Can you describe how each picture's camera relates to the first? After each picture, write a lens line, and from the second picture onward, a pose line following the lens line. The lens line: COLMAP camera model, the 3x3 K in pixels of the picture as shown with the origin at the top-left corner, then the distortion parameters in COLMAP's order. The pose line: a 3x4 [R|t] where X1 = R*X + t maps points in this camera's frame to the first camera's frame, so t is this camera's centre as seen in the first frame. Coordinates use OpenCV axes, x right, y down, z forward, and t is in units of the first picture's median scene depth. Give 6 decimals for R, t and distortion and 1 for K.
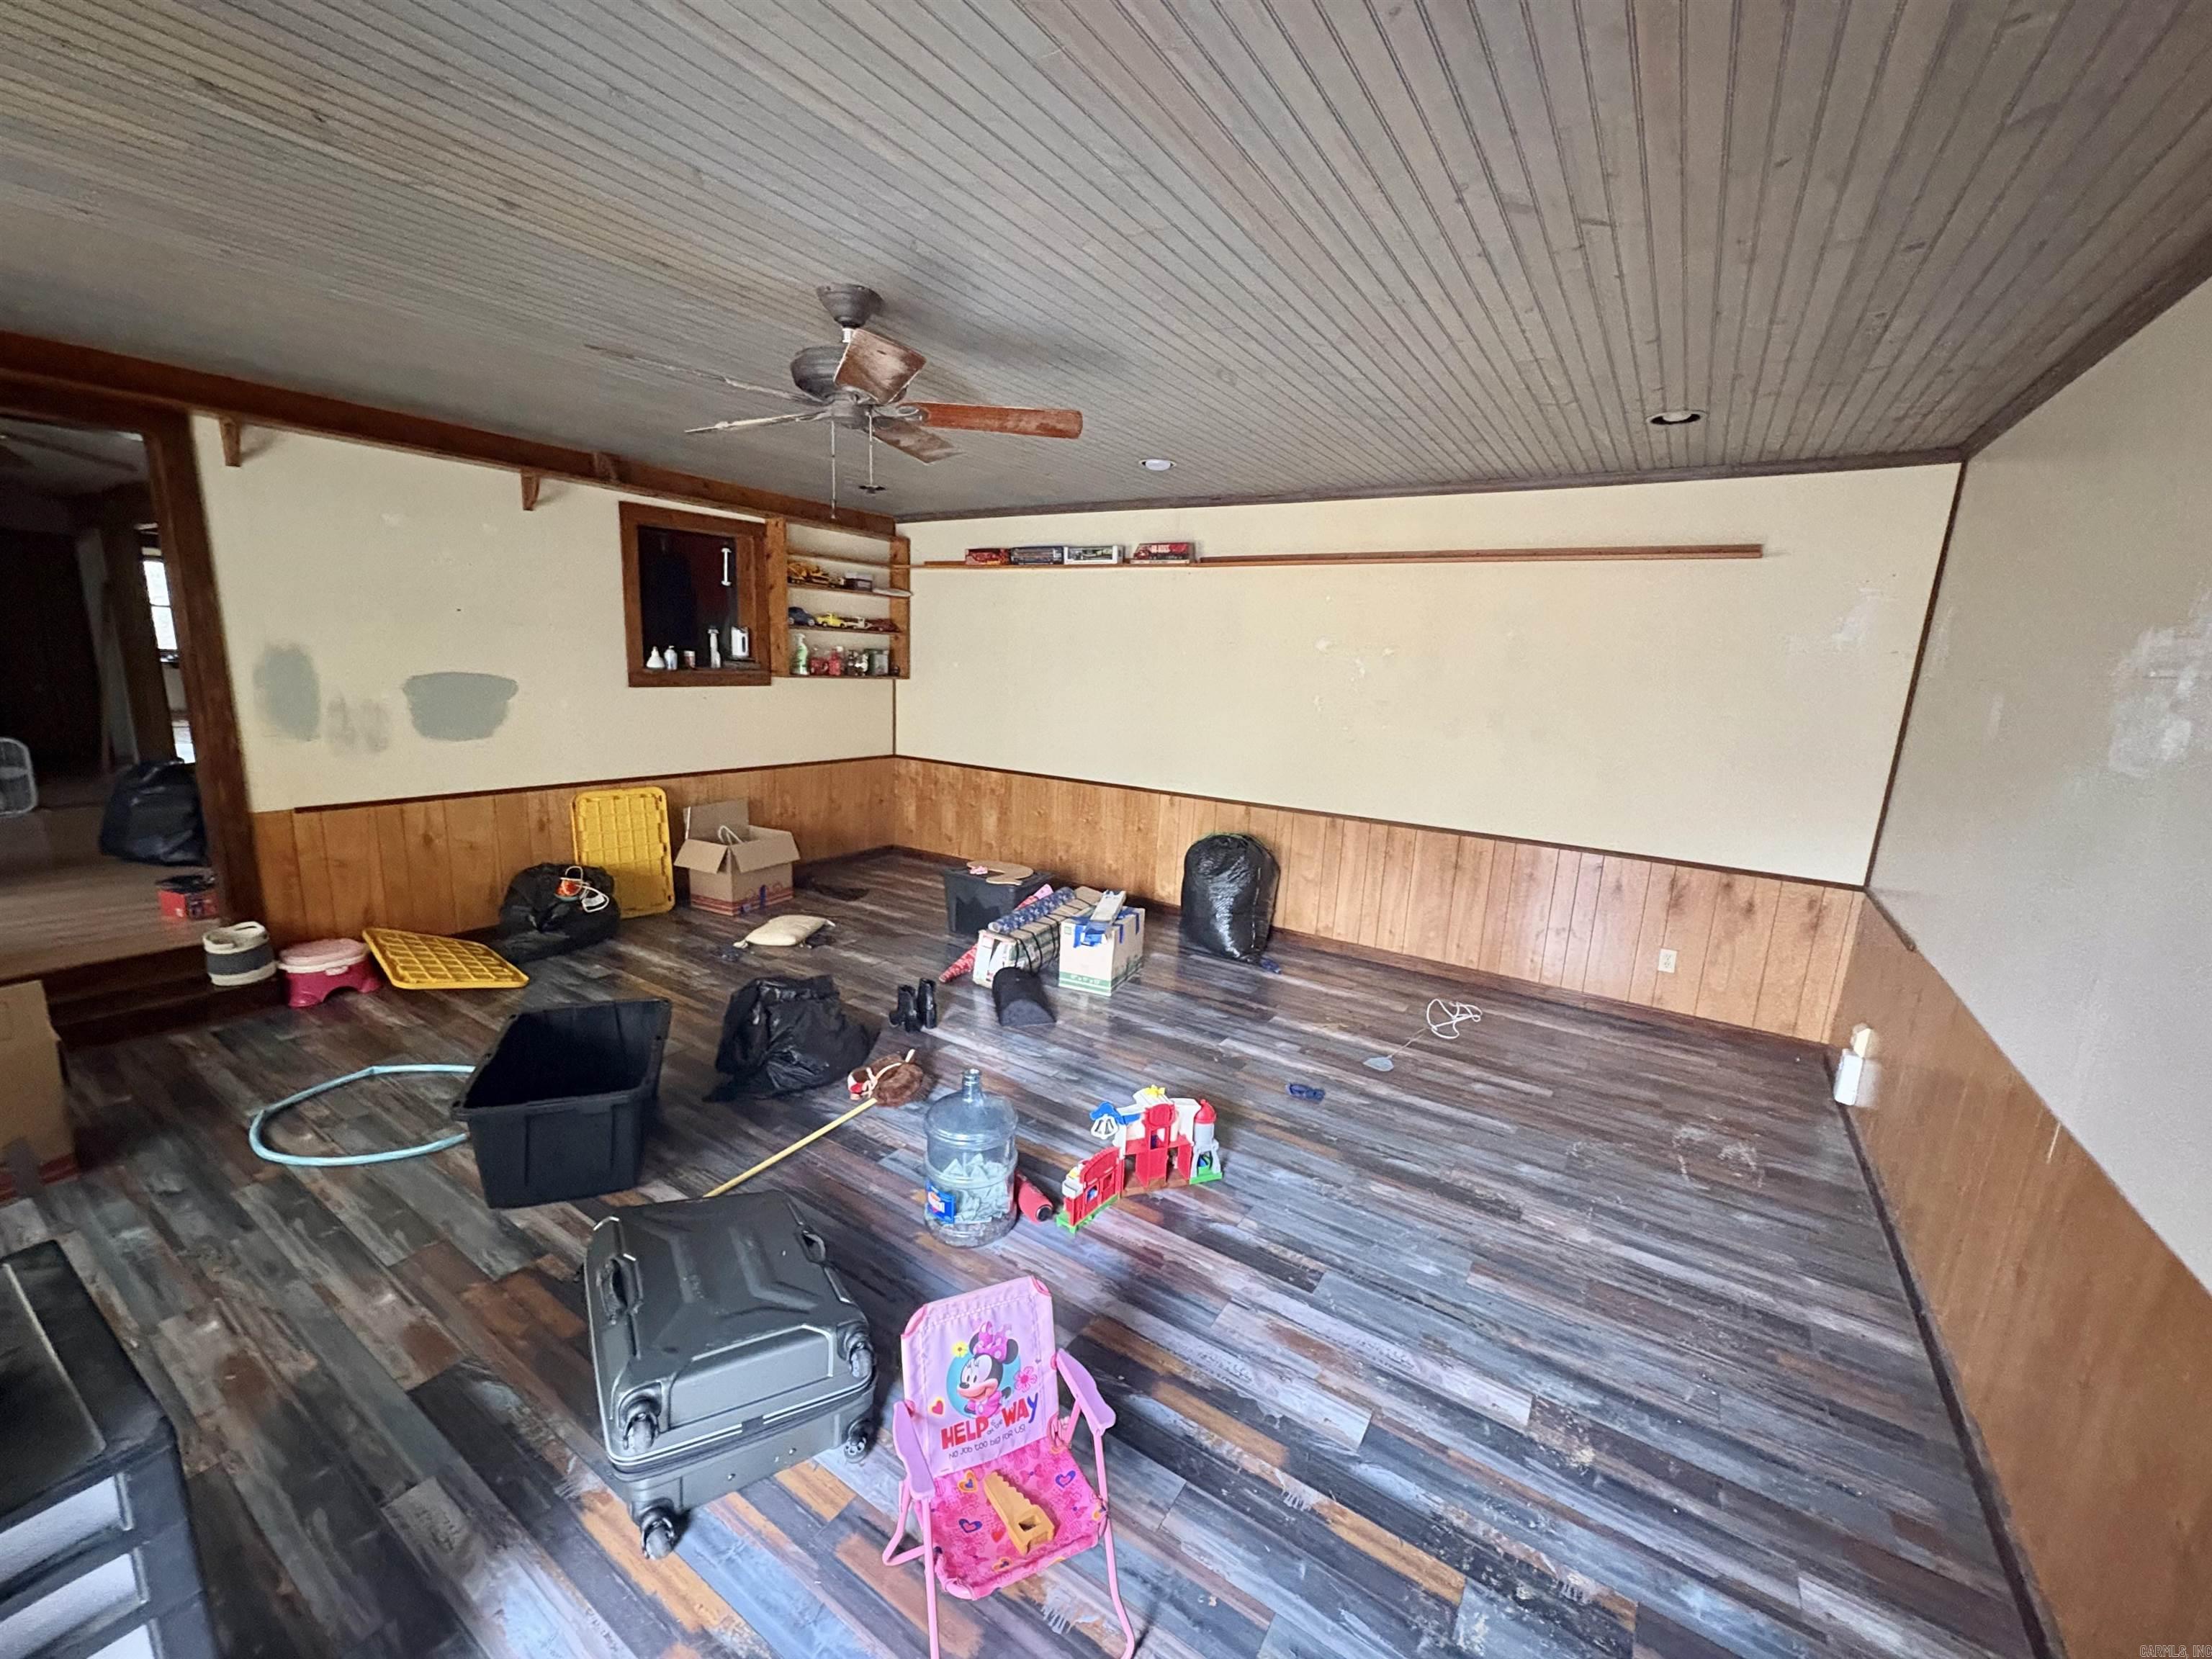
lens RADIAL K [[881.9, 0, 1106.2], [0, 881.9, 831.0], [0, 0, 1]] dist [0.001798, -0.000169]
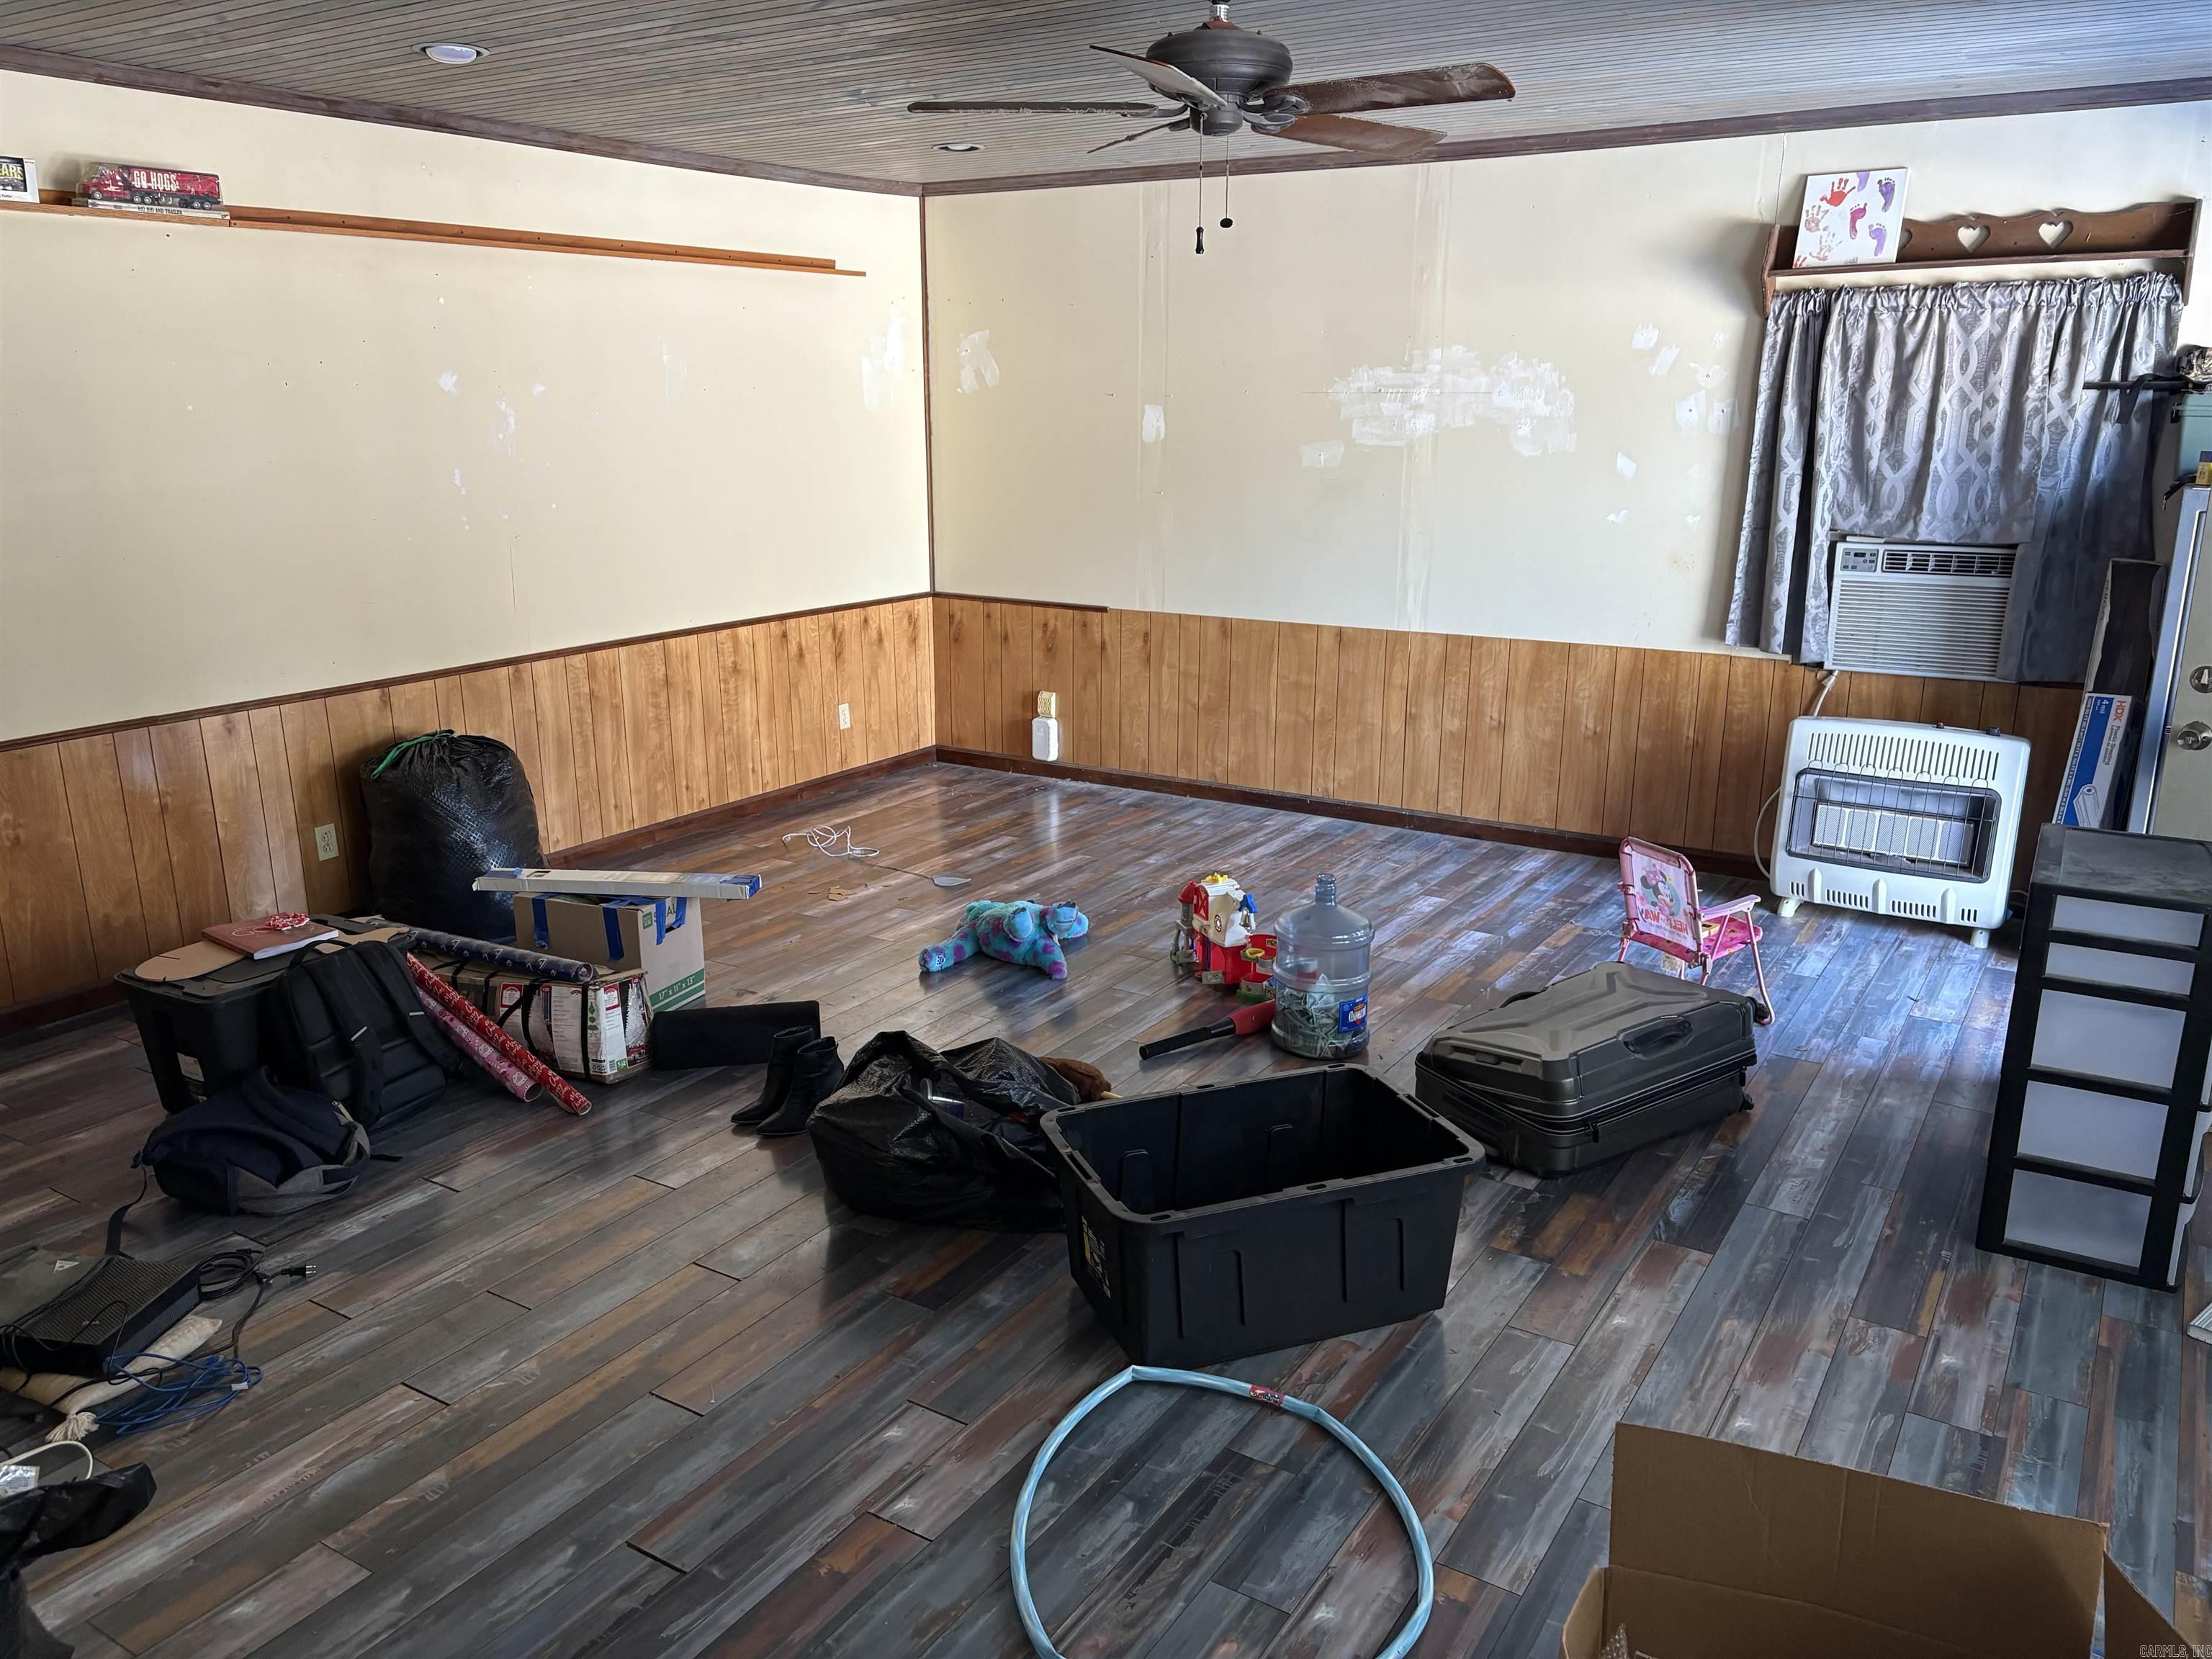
lens RADIAL K [[1673.7, 0, 1105.7], [0, 1673.7, 836.0], [0, 0, 1]] dist [0.063386, -0.066824]
pose [[-0.003982, -0.300724, 0.953703, -1.393274], [0.207835, 0.932636, 0.294949, -0.255041], [-0.978156, 0.199387, 0.058787, 0.847537]]
